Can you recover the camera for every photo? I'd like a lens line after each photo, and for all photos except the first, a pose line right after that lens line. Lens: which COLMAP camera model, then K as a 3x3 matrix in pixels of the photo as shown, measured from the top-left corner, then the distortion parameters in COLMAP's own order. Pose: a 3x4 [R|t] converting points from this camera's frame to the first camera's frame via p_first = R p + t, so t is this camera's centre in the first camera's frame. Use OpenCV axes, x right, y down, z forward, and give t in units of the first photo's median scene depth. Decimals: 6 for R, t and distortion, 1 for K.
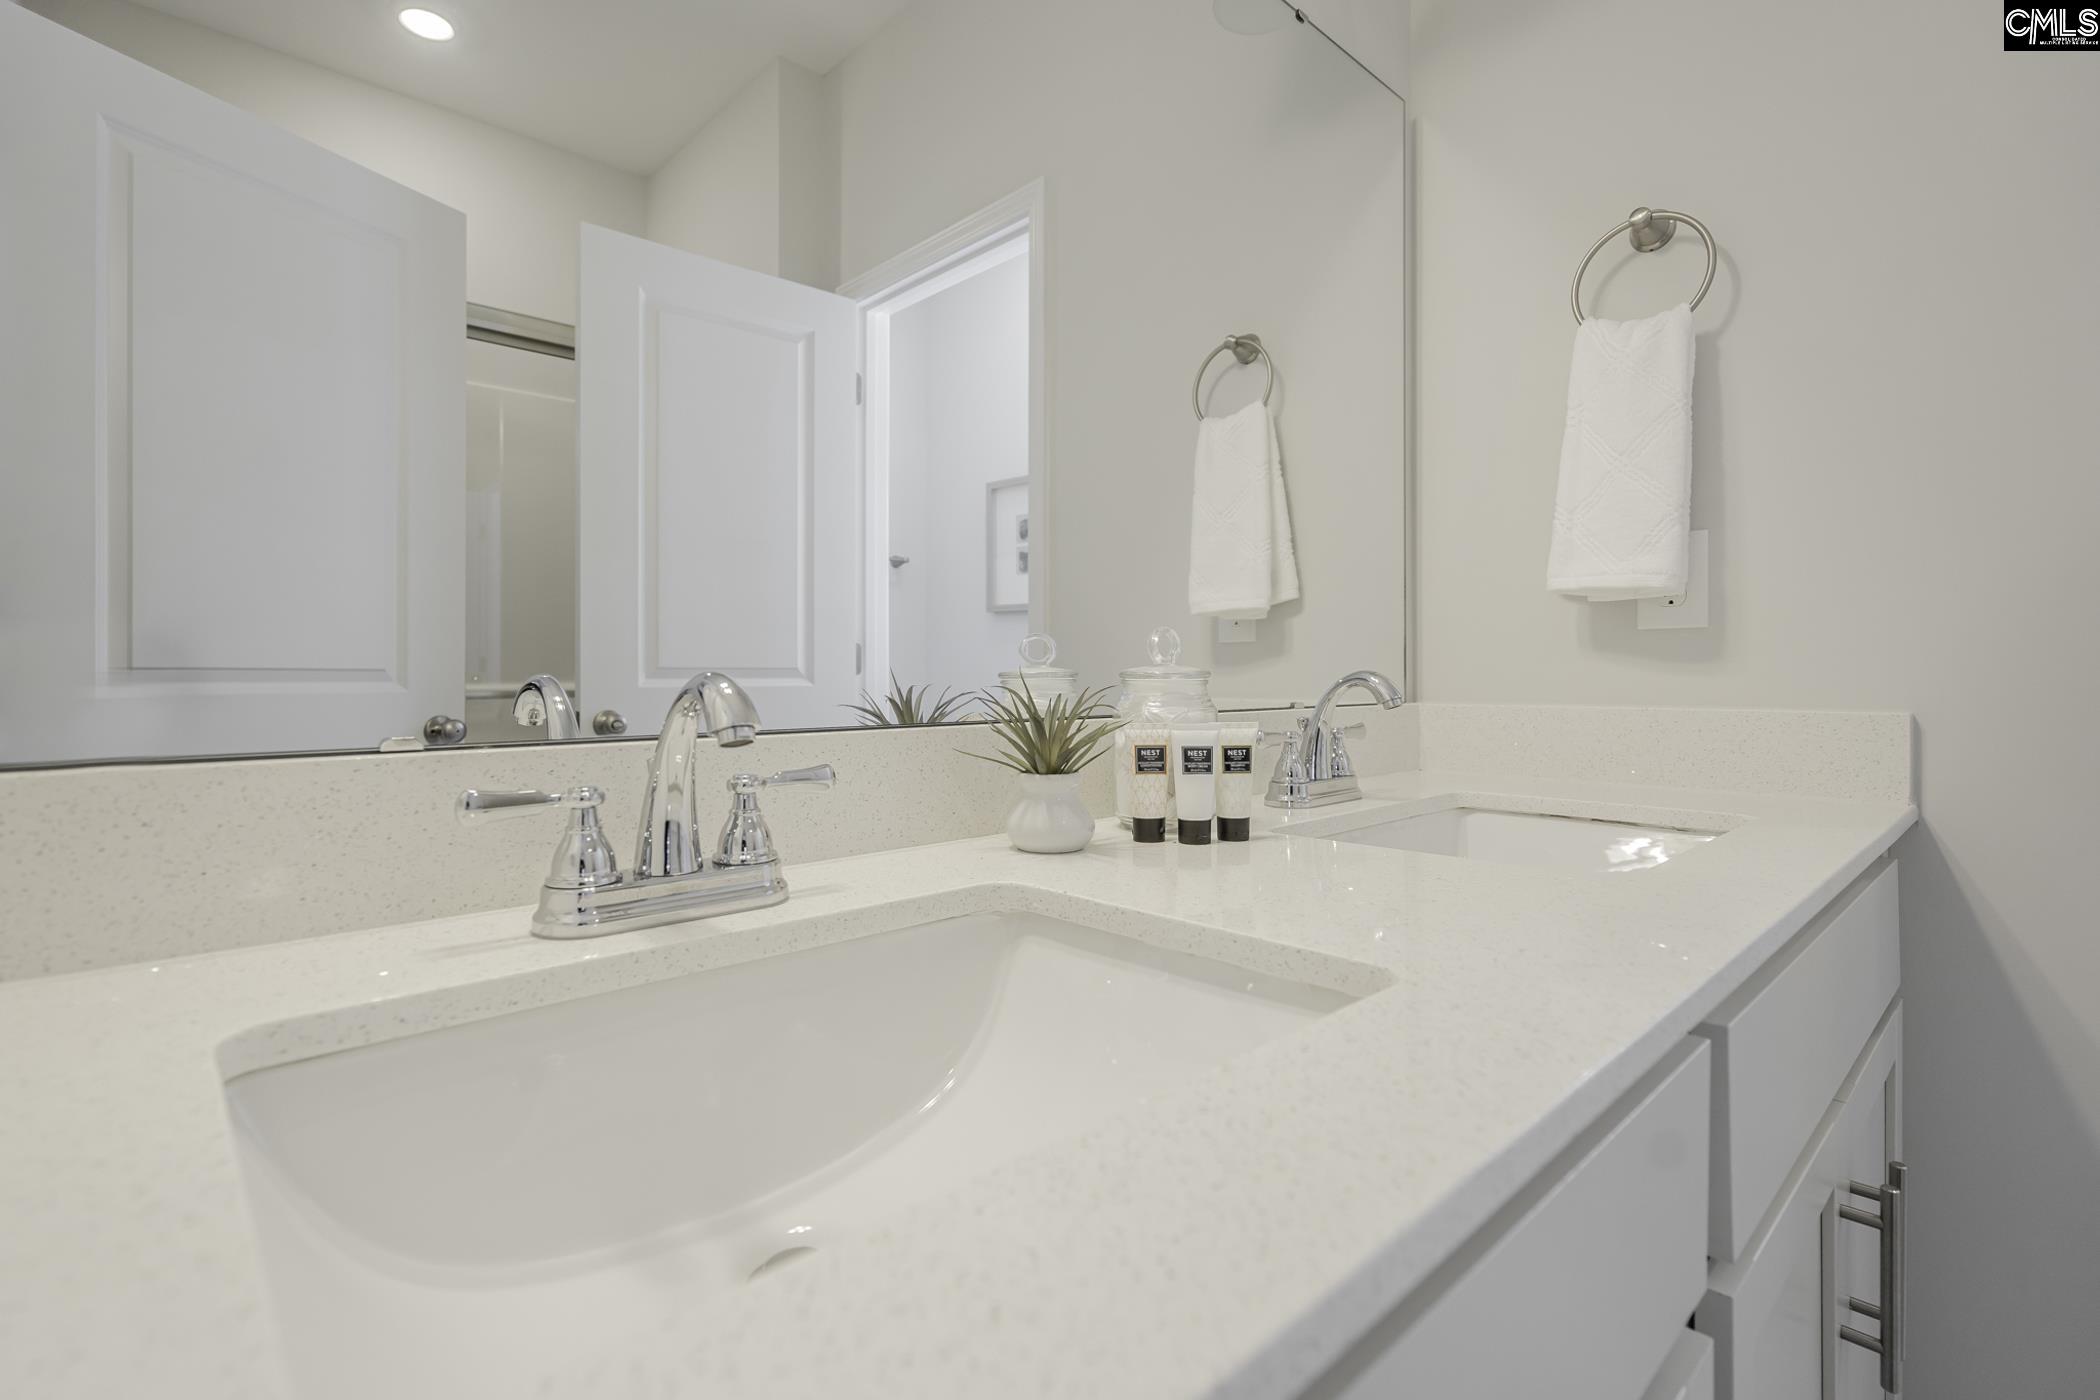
lens RADIAL K [[964.5, 0, 1050.8], [0, 964.5, 689.8], [0, 0, 1]] dist [0.002385, 0.003139]
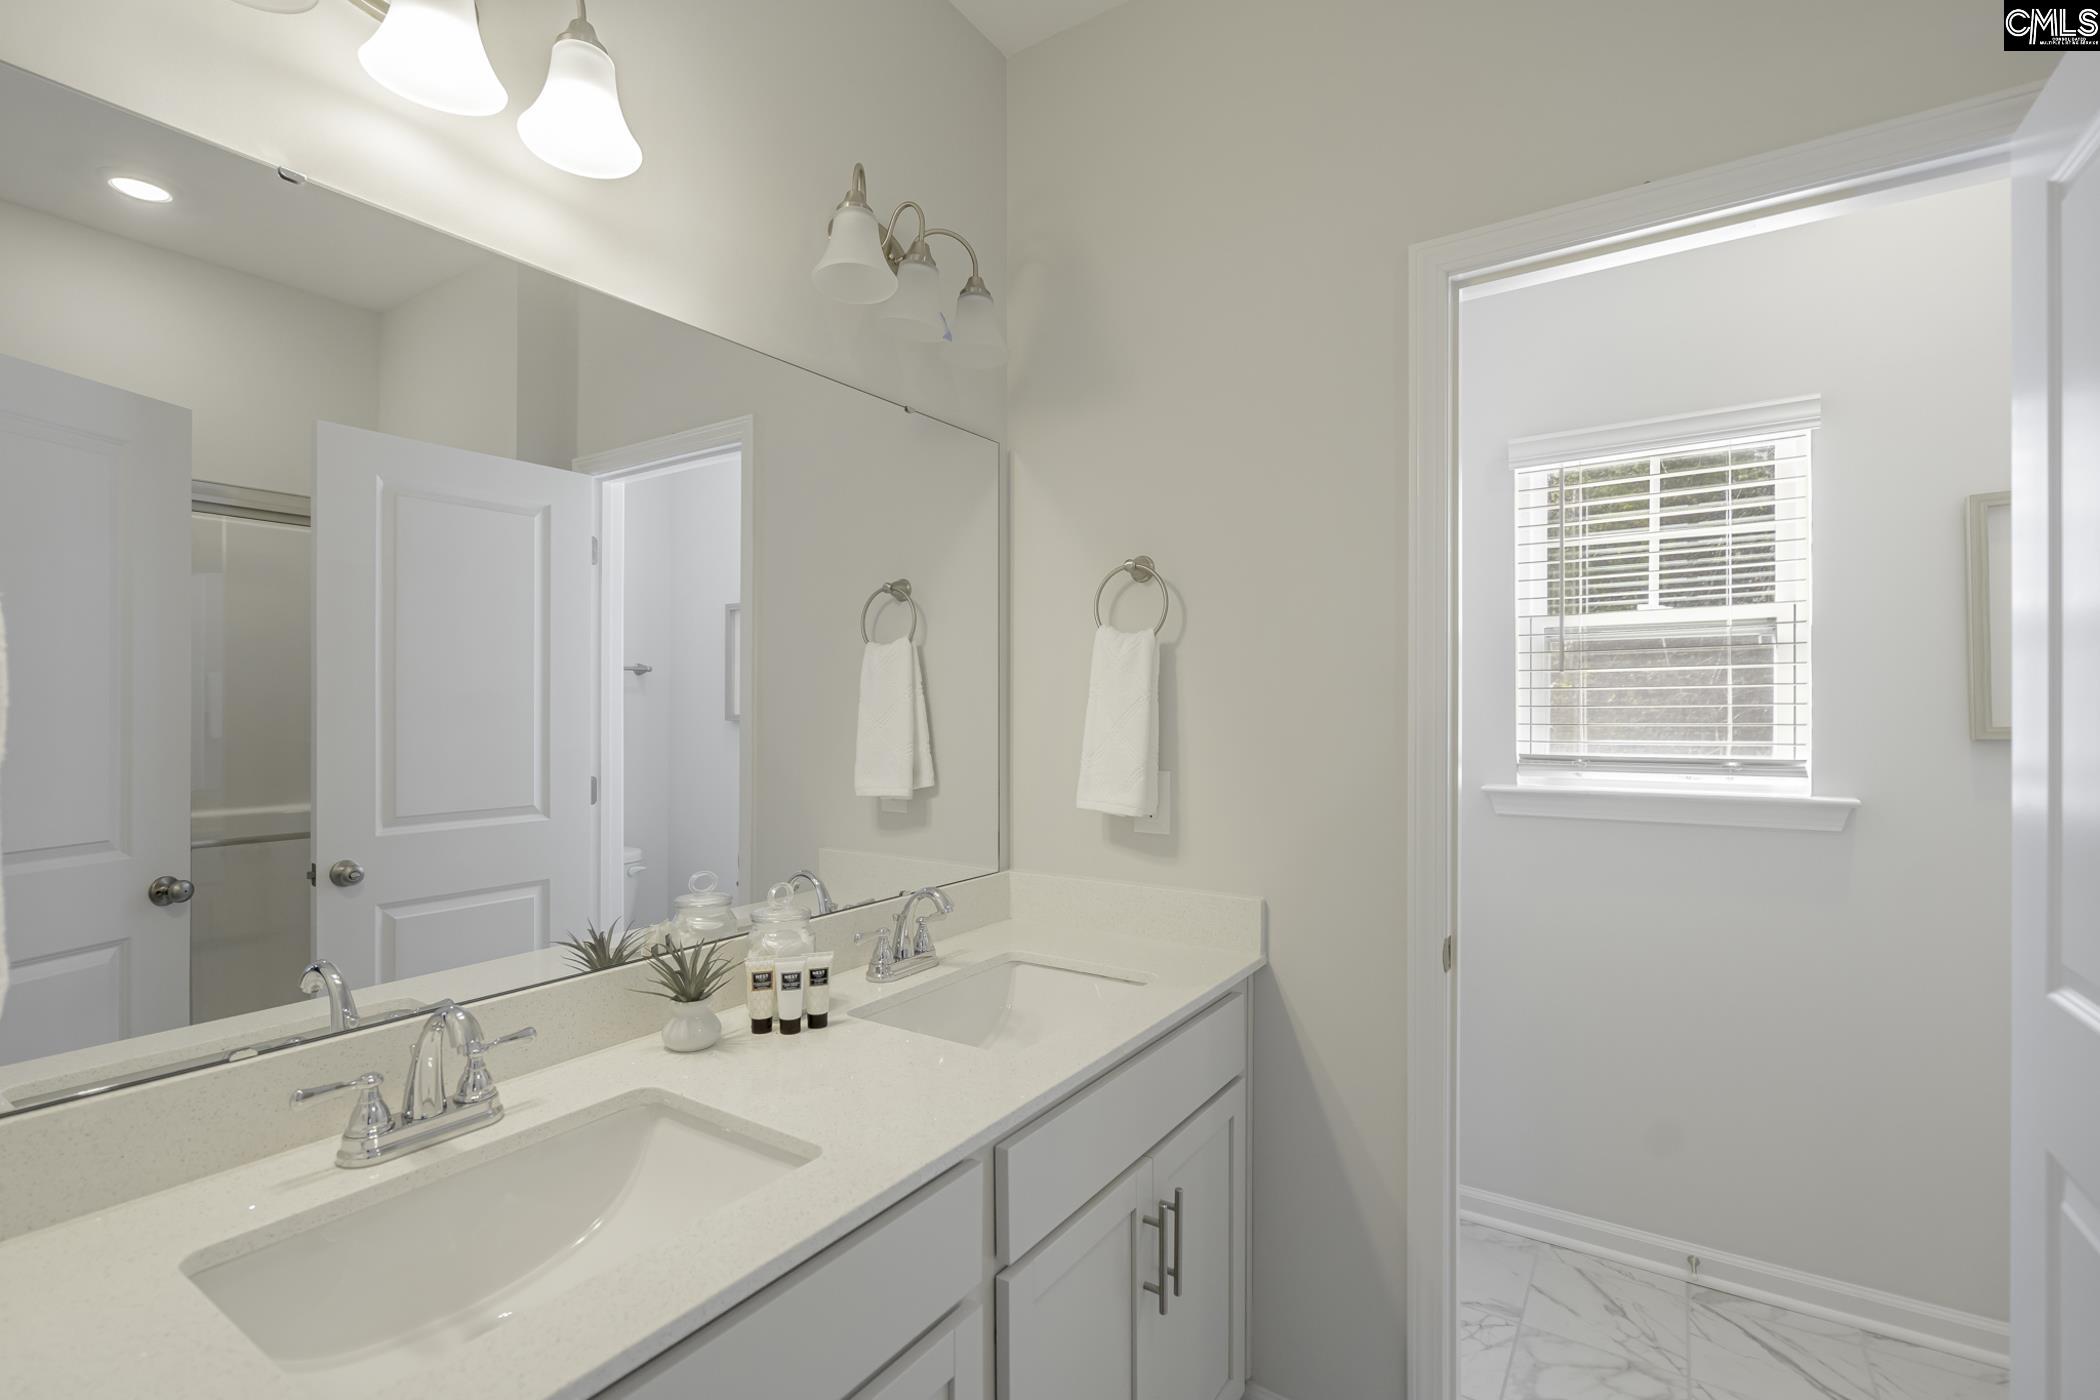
lens RADIAL K [[964.5, 0, 1052.5], [0, 964.5, 705.4], [0, 0, 1]] dist [0.002385, 0.003139]
pose [[0.975290, -0.001777, 0.220923, 0.157047], [0.002957, 0.999983, -0.005012, -0.264199], [-0.220911, 0.005542, 0.975278, -0.463719]]
